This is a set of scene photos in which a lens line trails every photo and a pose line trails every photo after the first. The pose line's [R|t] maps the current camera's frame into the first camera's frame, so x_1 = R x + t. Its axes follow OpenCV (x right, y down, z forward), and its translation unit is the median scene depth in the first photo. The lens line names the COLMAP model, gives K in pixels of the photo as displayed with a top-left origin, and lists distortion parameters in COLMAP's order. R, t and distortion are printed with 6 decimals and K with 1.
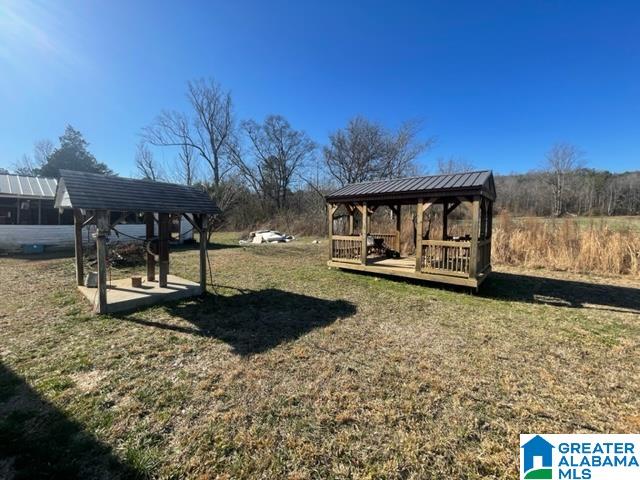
lens RADIAL K [[256.6, 0, 320.0], [0, 256.6, 240.0], [0, 0, 1]] dist [-0.003428, -0.000551]
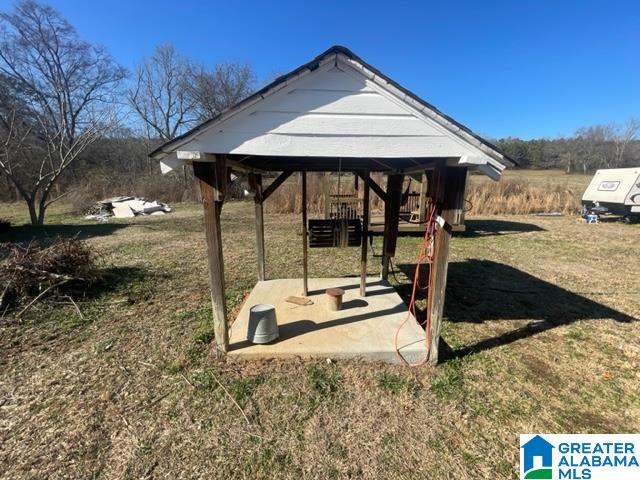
lens RADIAL K [[256.6, 0, 320.0], [0, 256.6, 240.0], [0, 0, 1]] dist [-0.003428, -0.000551]
pose [[0.765185, -0.156542, 0.624489, -0.325058], [0.058626, 0.982901, 0.174552, -0.018189], [-0.641135, -0.096954, 0.761279, 0.190129]]
